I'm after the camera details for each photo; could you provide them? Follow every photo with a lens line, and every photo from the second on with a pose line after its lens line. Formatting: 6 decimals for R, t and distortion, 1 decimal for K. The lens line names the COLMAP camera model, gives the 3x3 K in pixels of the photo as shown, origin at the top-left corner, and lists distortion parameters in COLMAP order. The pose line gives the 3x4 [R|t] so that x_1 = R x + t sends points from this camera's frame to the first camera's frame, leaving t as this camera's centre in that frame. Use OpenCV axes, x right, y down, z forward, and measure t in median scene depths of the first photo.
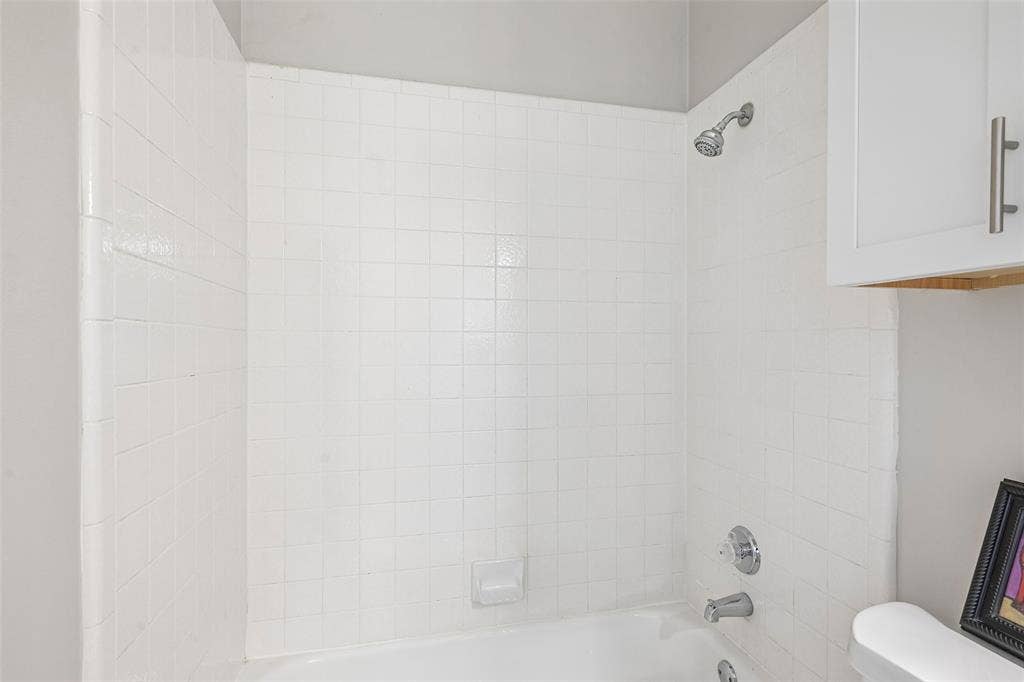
lens RADIAL K [[520.5, 0, 508.6], [0, 520.5, 345.6], [0, 0, 1]] dist [0.002911, 0.001045]
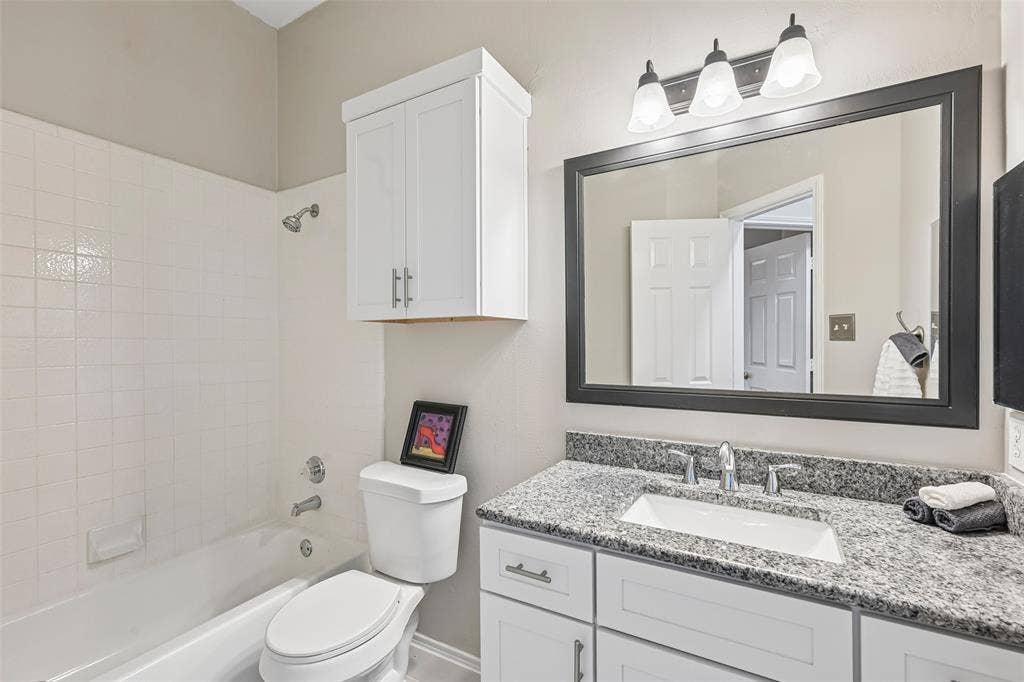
lens RADIAL K [[454.6, 0, 514.3], [0, 454.6, 344.3], [0, 0, 1]] dist [0.001028, 0.000432]
pose [[0.685220, -0.004216, 0.728324, -0.174332], [0.009127, 0.999954, -0.002798, -0.000147], [-0.728279, 0.008565, 0.685228, -0.472692]]
